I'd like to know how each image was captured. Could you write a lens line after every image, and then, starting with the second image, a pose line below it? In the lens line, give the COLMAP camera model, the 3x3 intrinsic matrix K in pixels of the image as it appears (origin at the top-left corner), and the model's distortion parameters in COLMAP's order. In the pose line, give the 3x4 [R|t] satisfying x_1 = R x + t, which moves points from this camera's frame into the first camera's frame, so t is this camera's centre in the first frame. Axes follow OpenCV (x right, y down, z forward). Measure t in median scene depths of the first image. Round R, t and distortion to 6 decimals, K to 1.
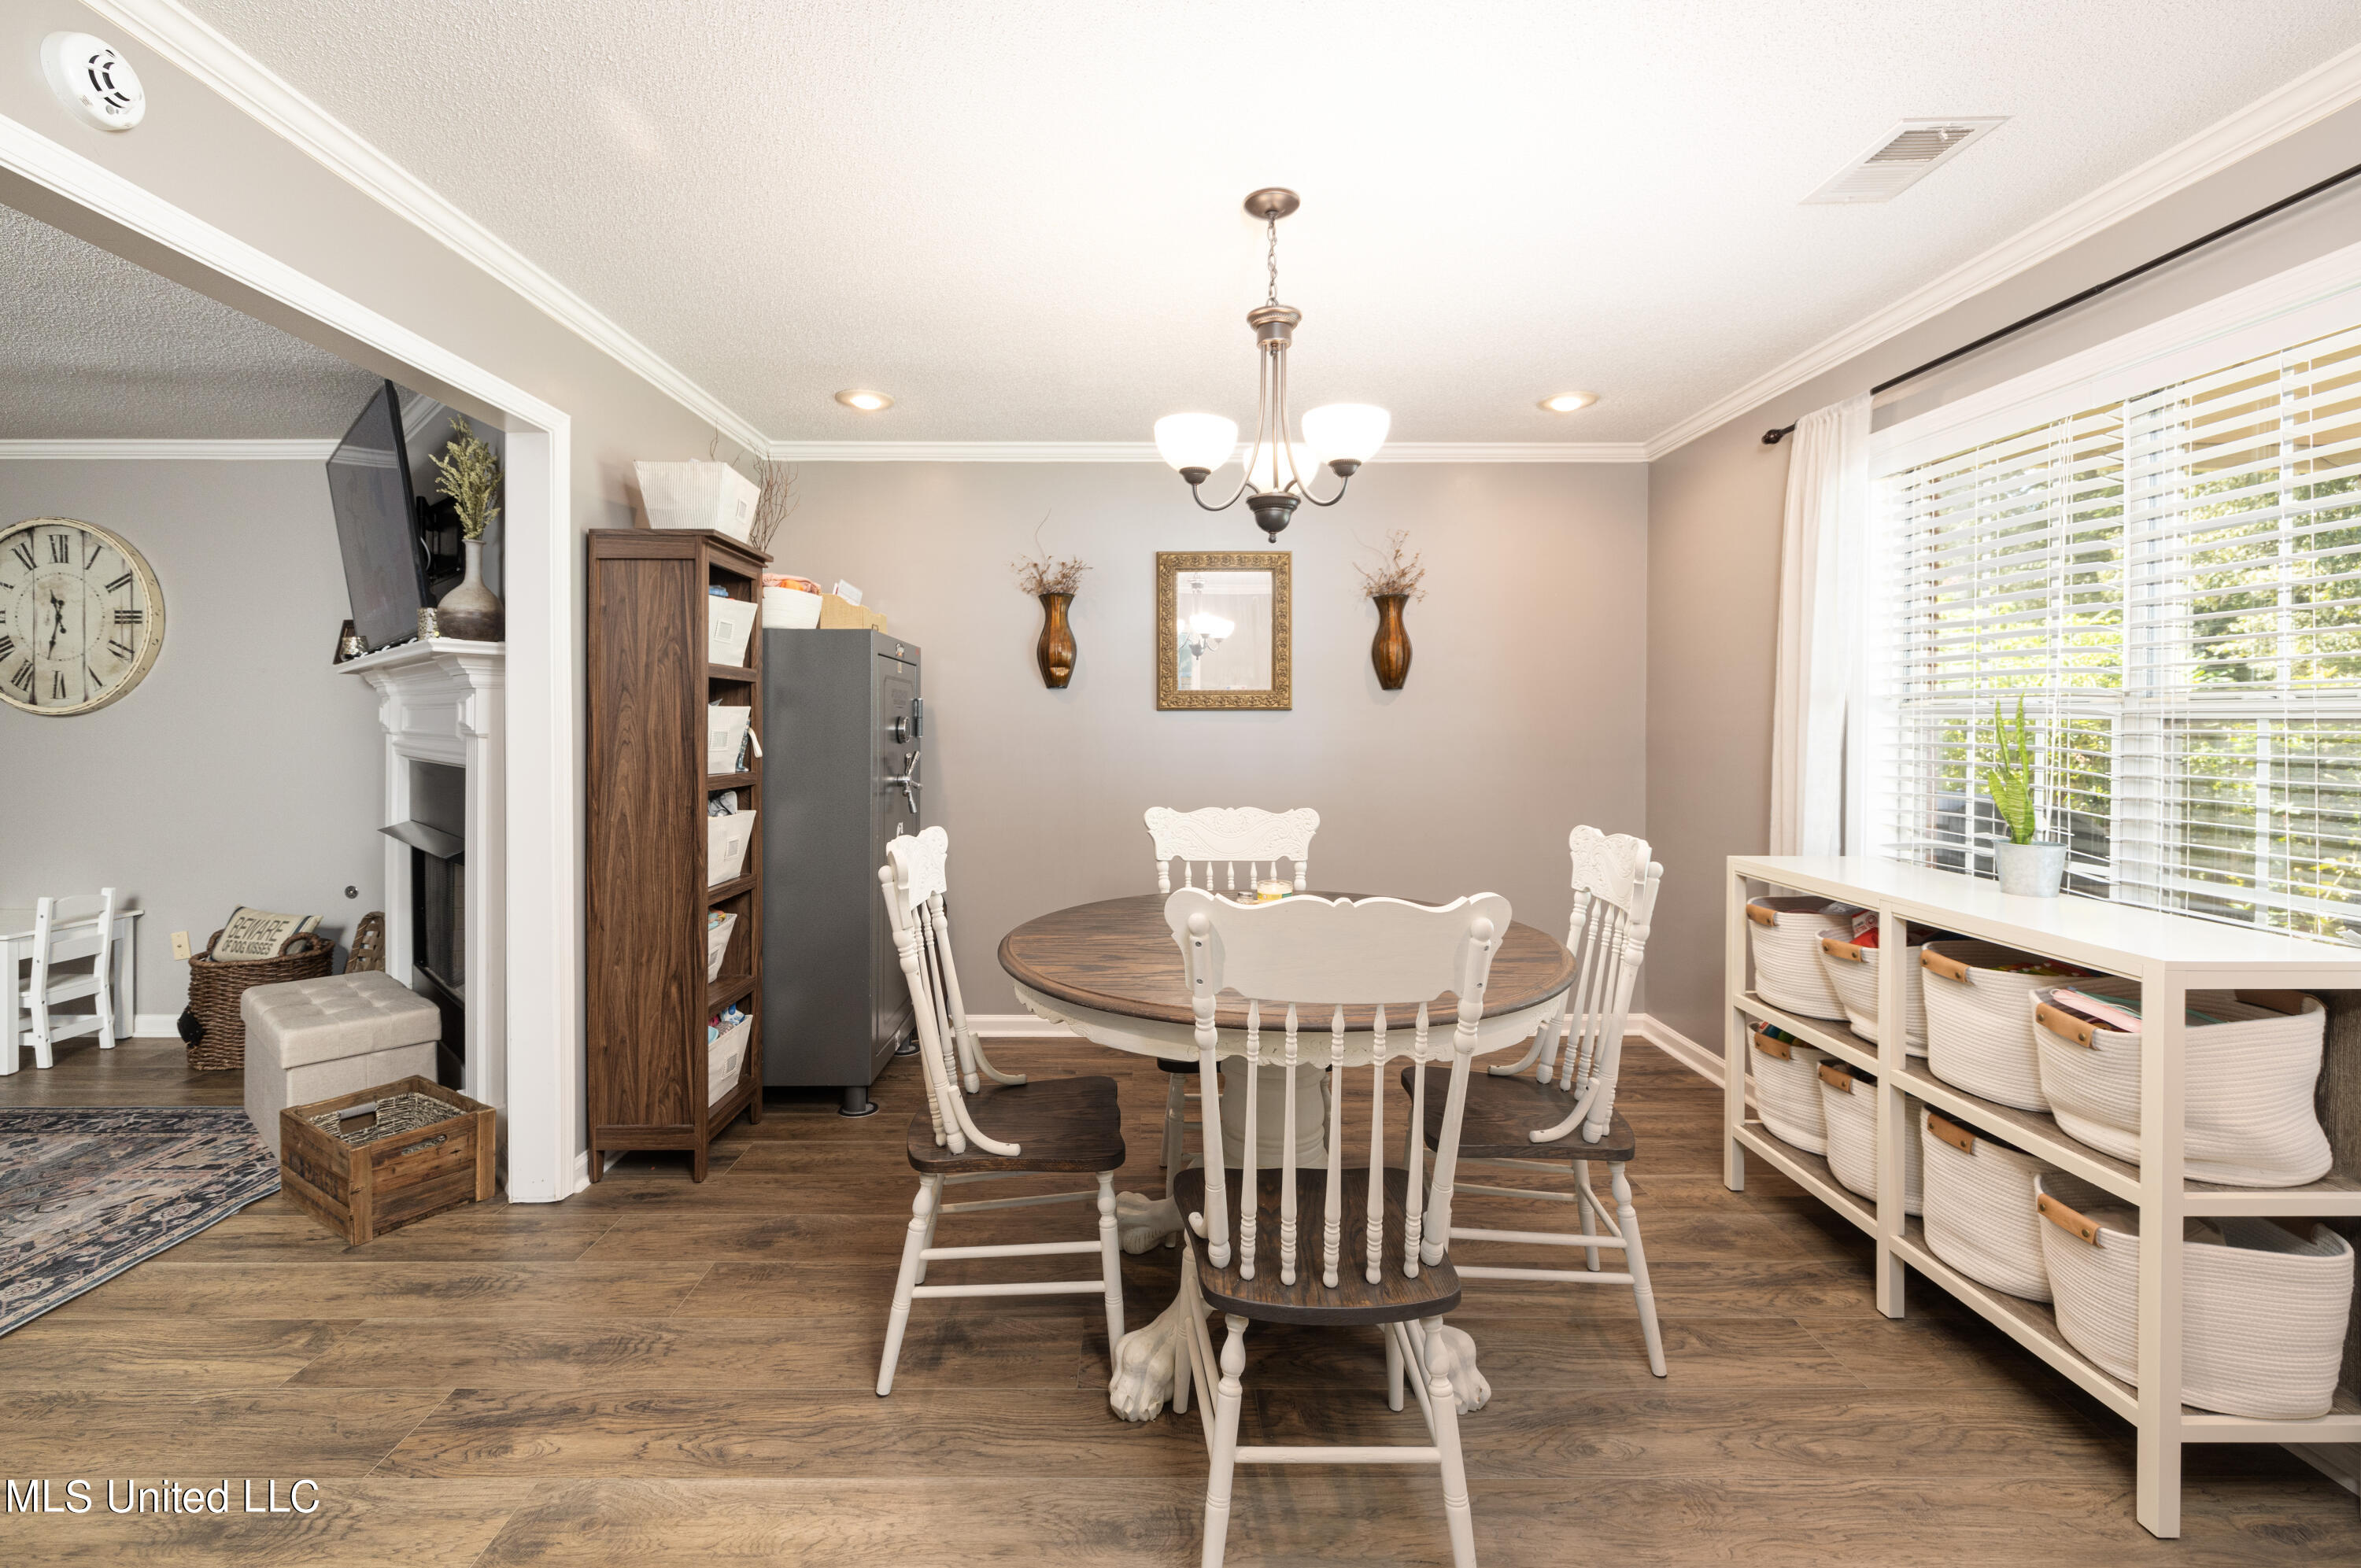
lens RADIAL K [[1017.8, 0, 1162.1], [0, 1017.8, 737.6], [0, 0, 1]] dist [-0.000275, -0.001209]
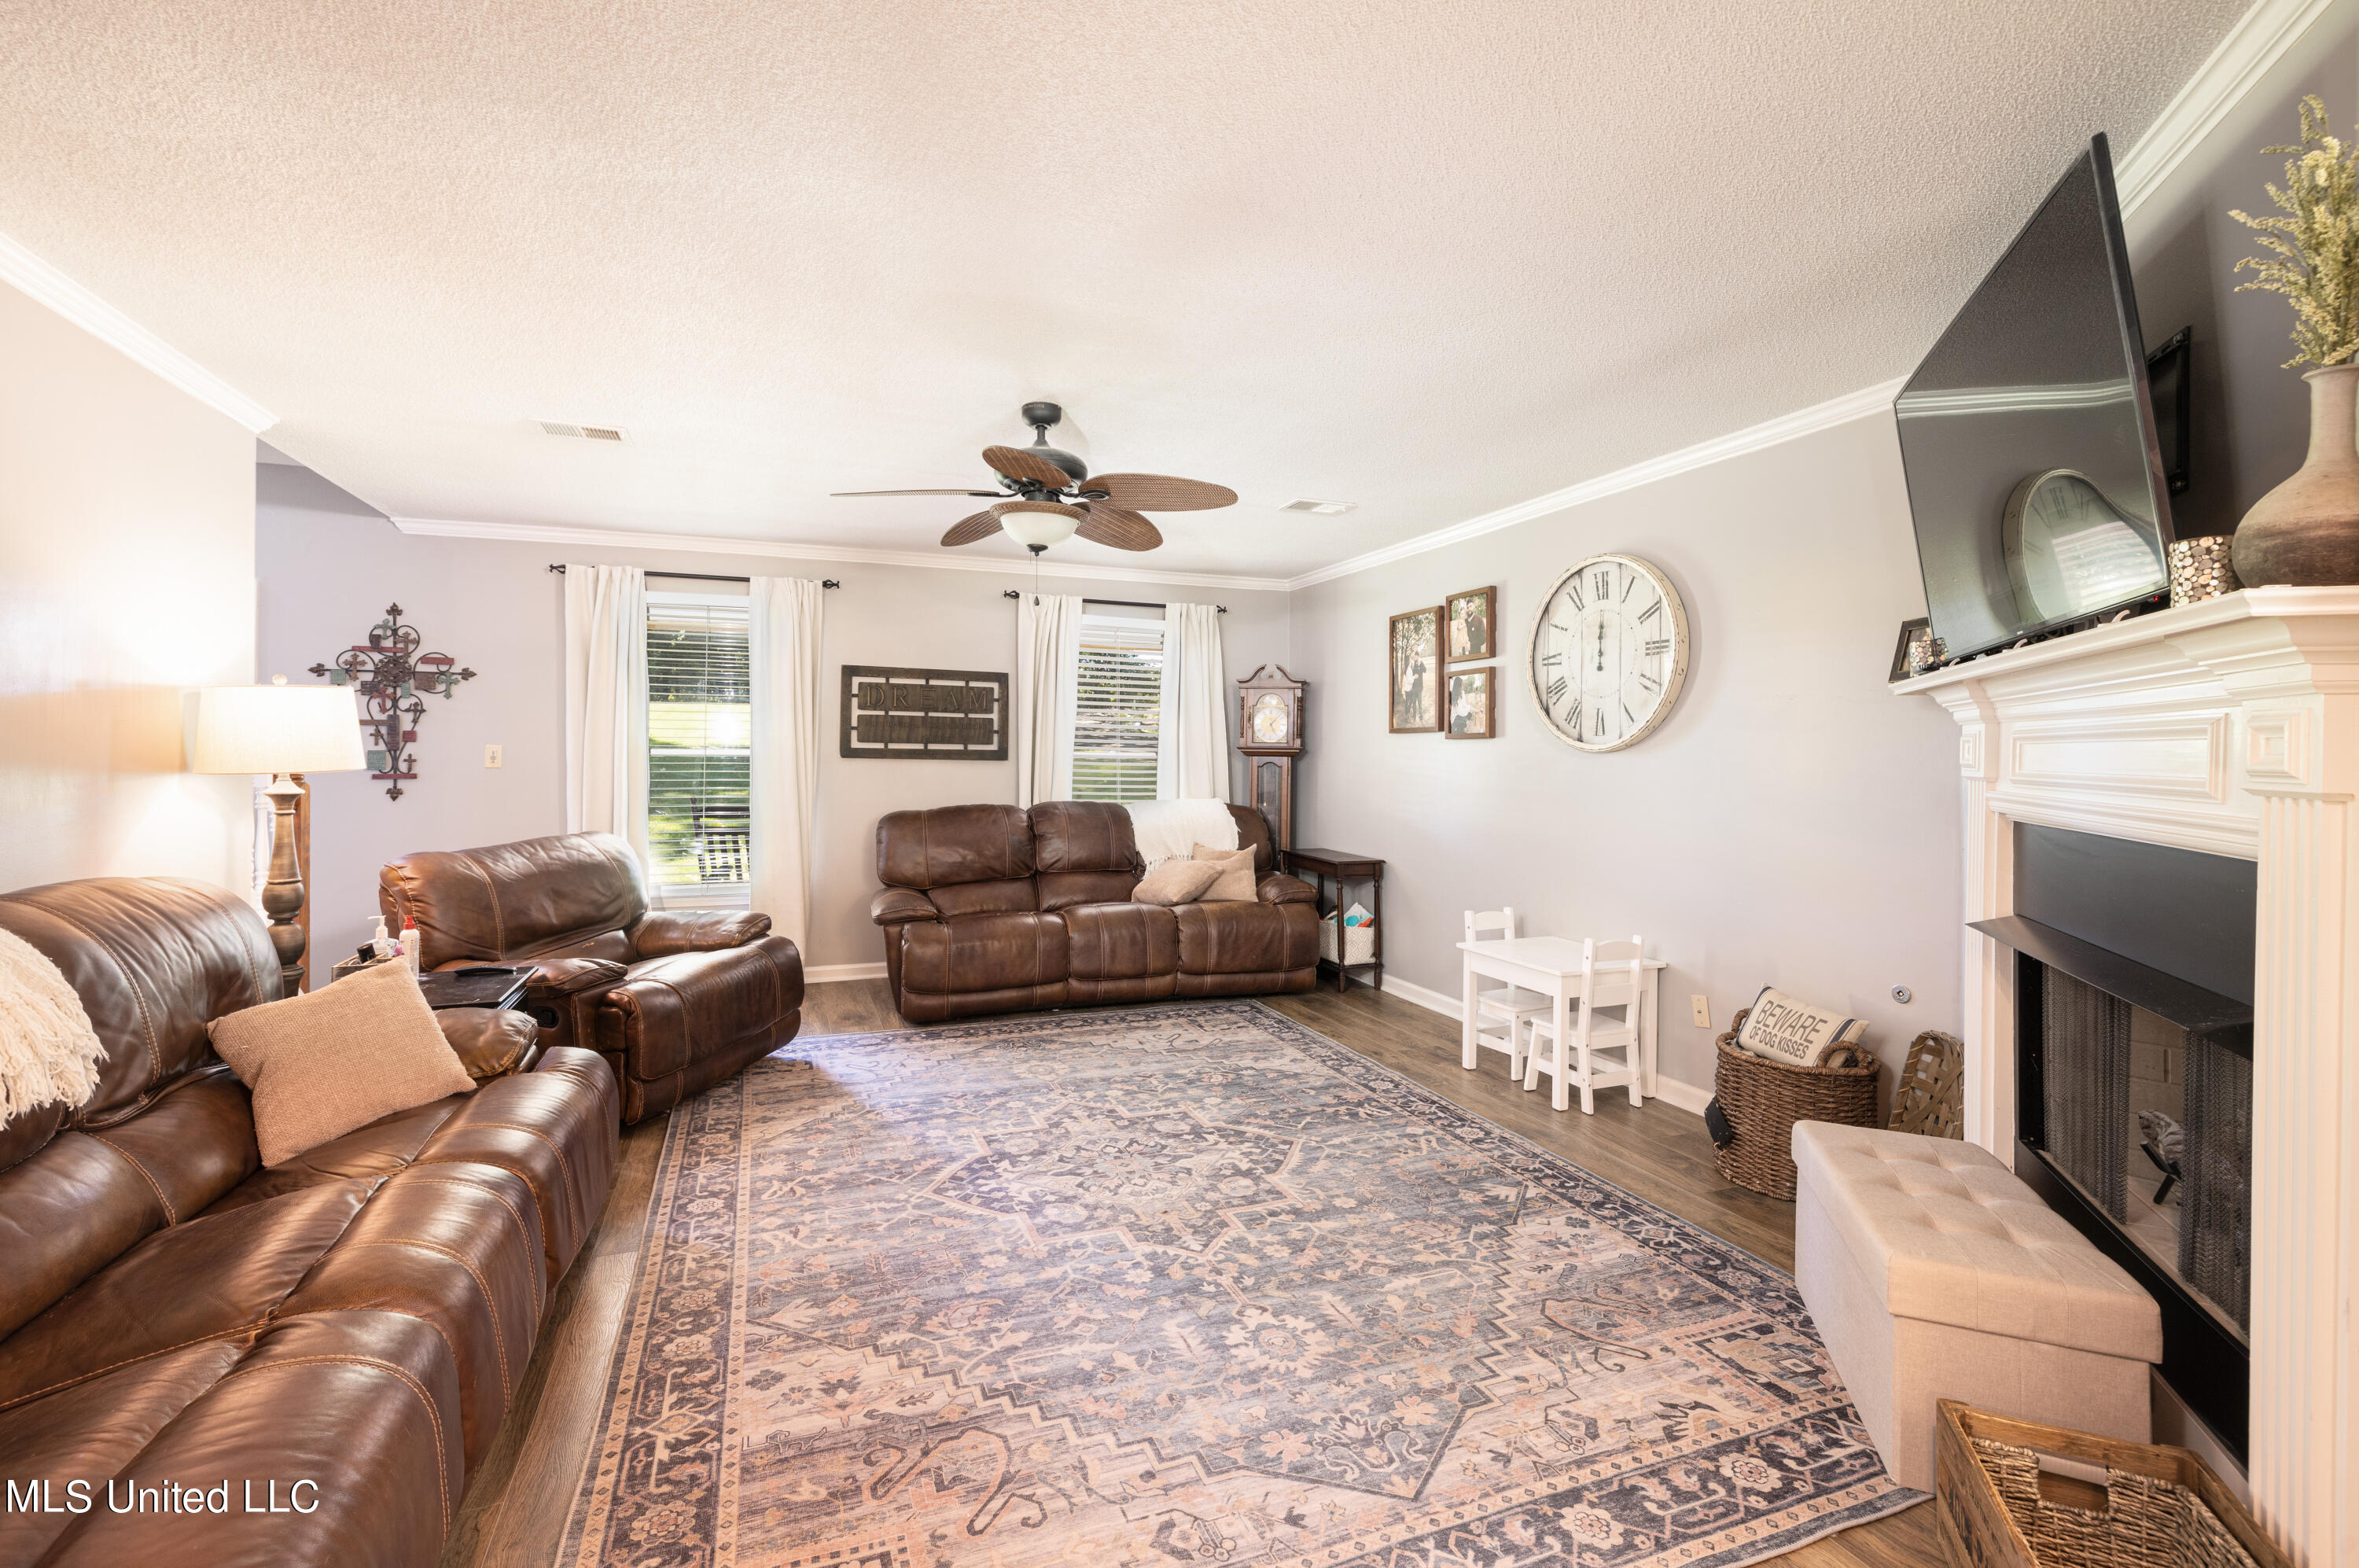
lens RADIAL K [[1017.1, 0, 1161.2], [0, 1017.1, 737.6], [0, 0, 1]] dist [-0.000275, -0.001209]
pose [[0.353175, -0.014103, -0.935451, -0.320706], [-0.019734, 0.999552, -0.022520, -0.005771], [0.935349, 0.026413, 0.352738, 0.258059]]
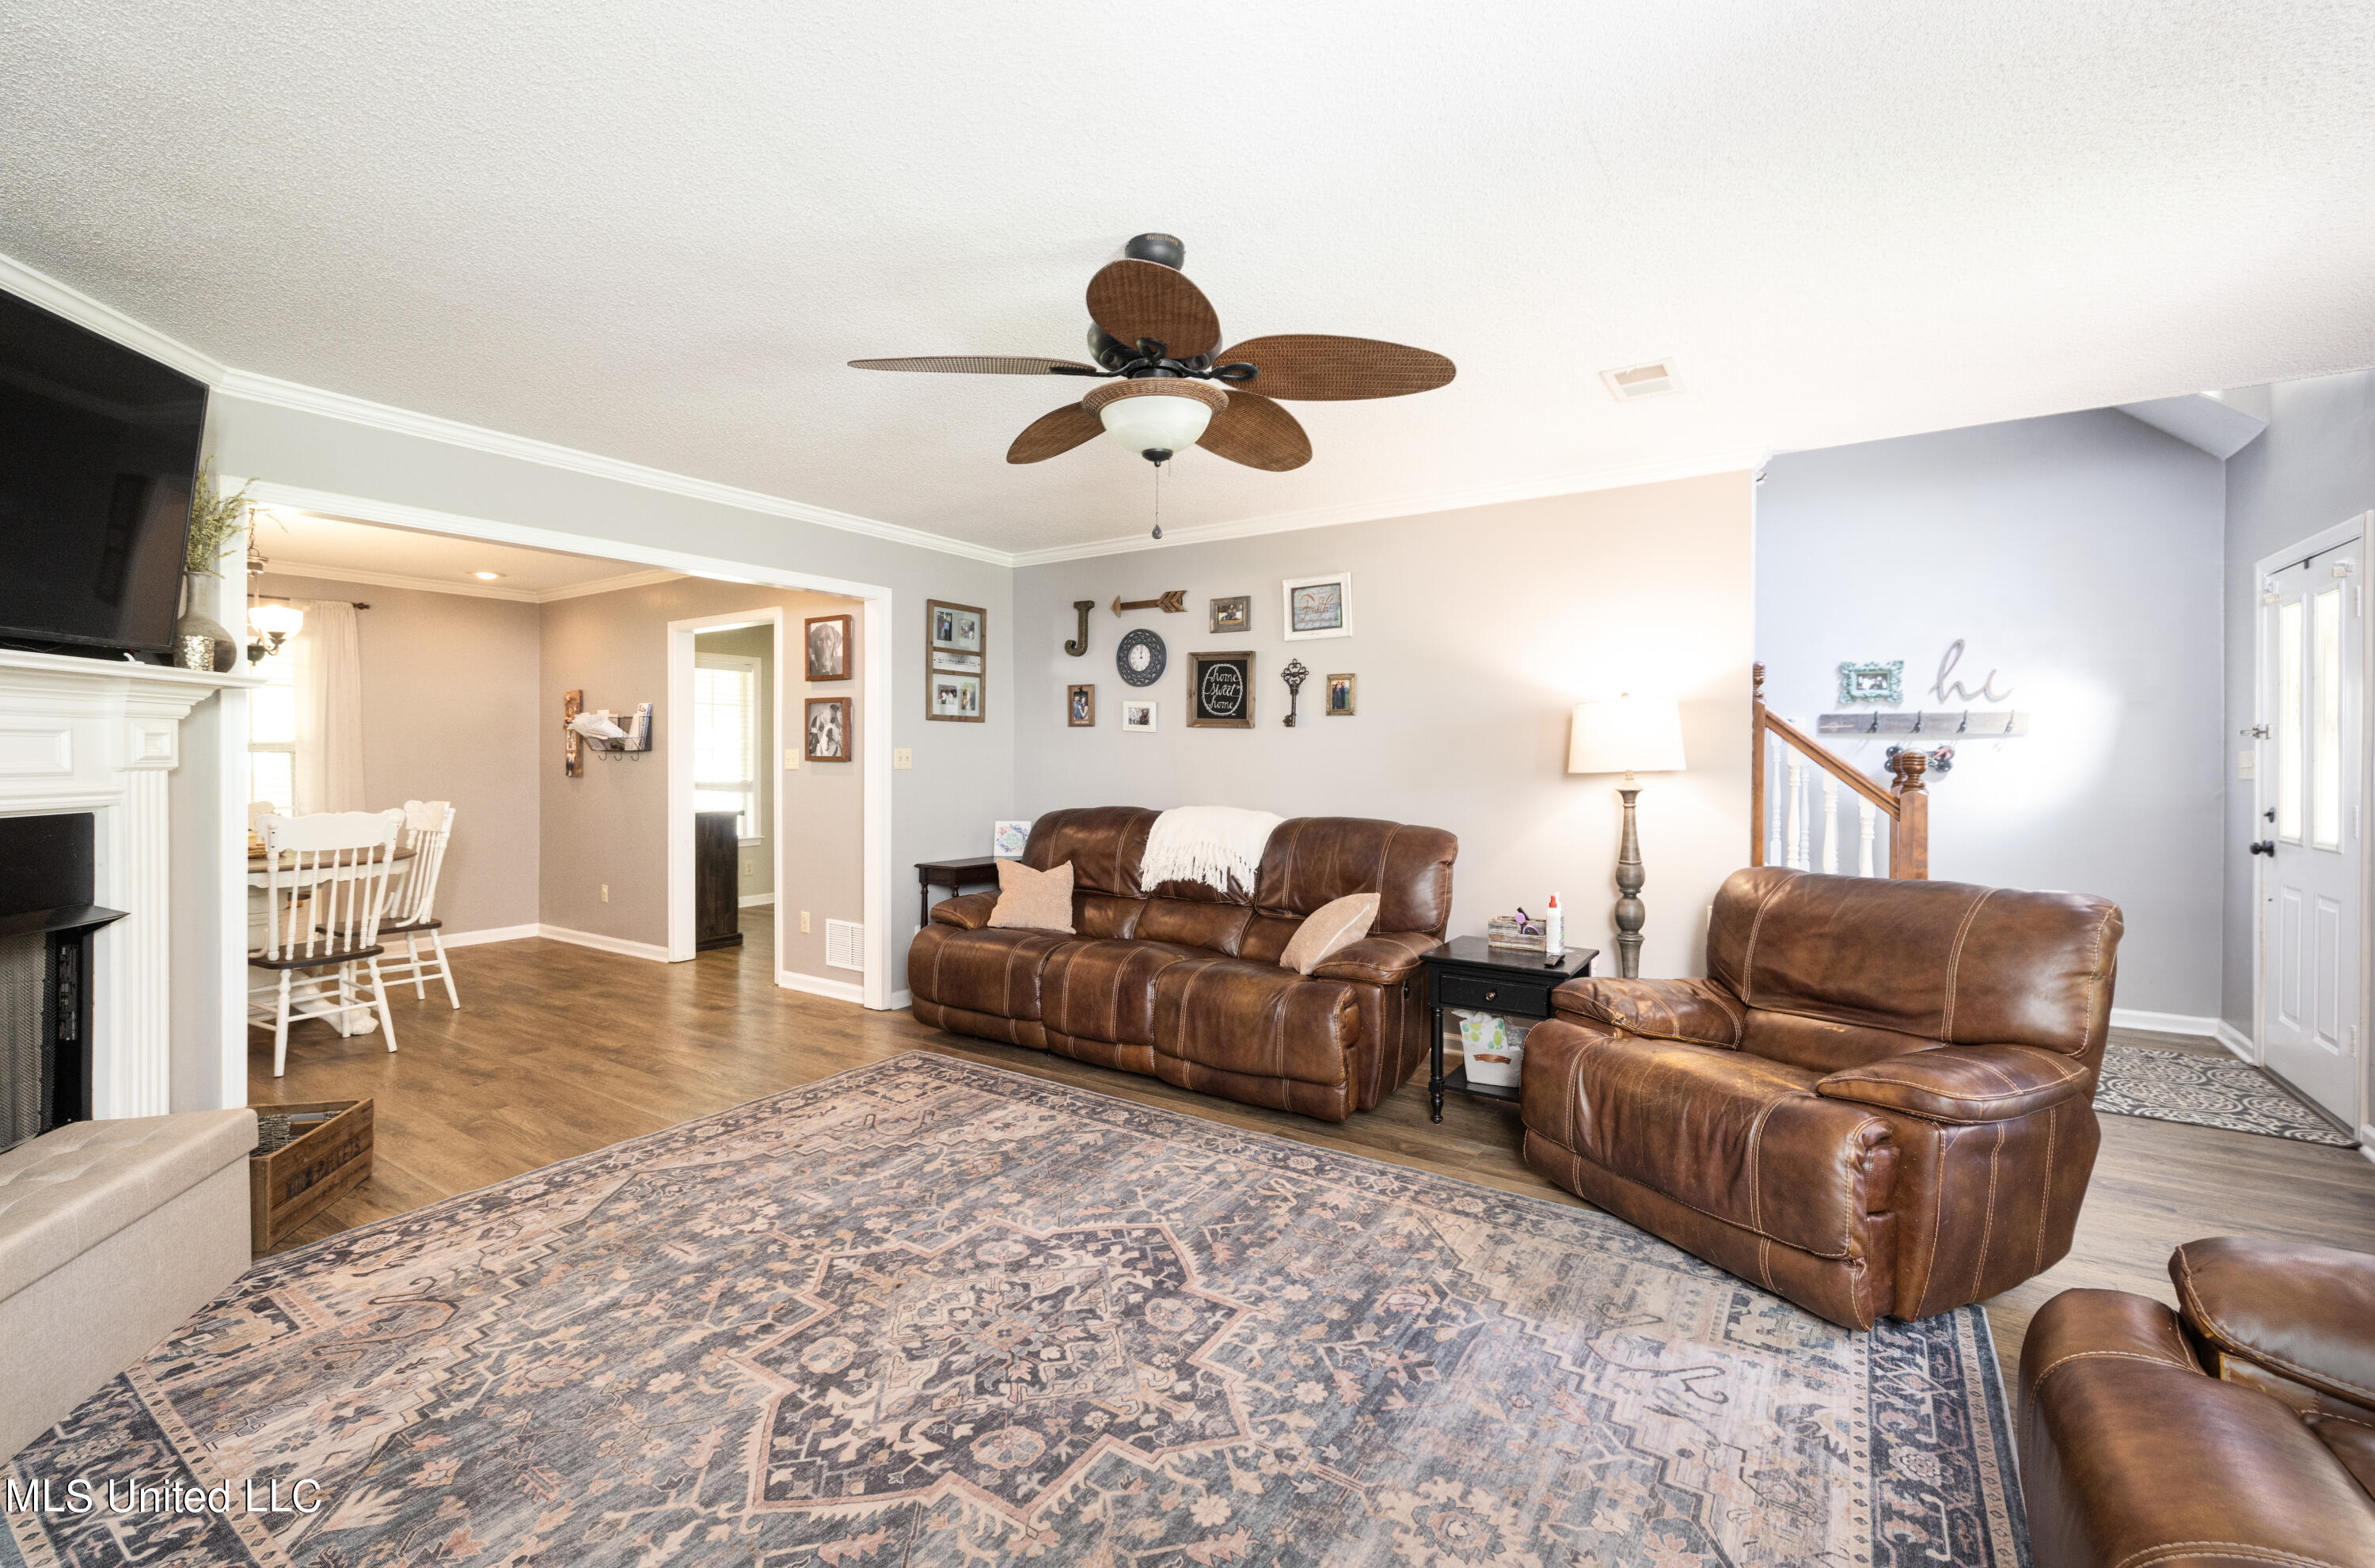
lens RADIAL K [[1005.9, 0, 1168.3], [0, 1005.9, 752.3], [0, 0, 1]] dist [-0.002551, -0.000660]
pose [[-0.822931, -0.003171, 0.568133, -1.513309], [0.005157, 0.999902, 0.013051, -0.018830], [-0.568119, 0.013670, -0.822833, 0.948450]]
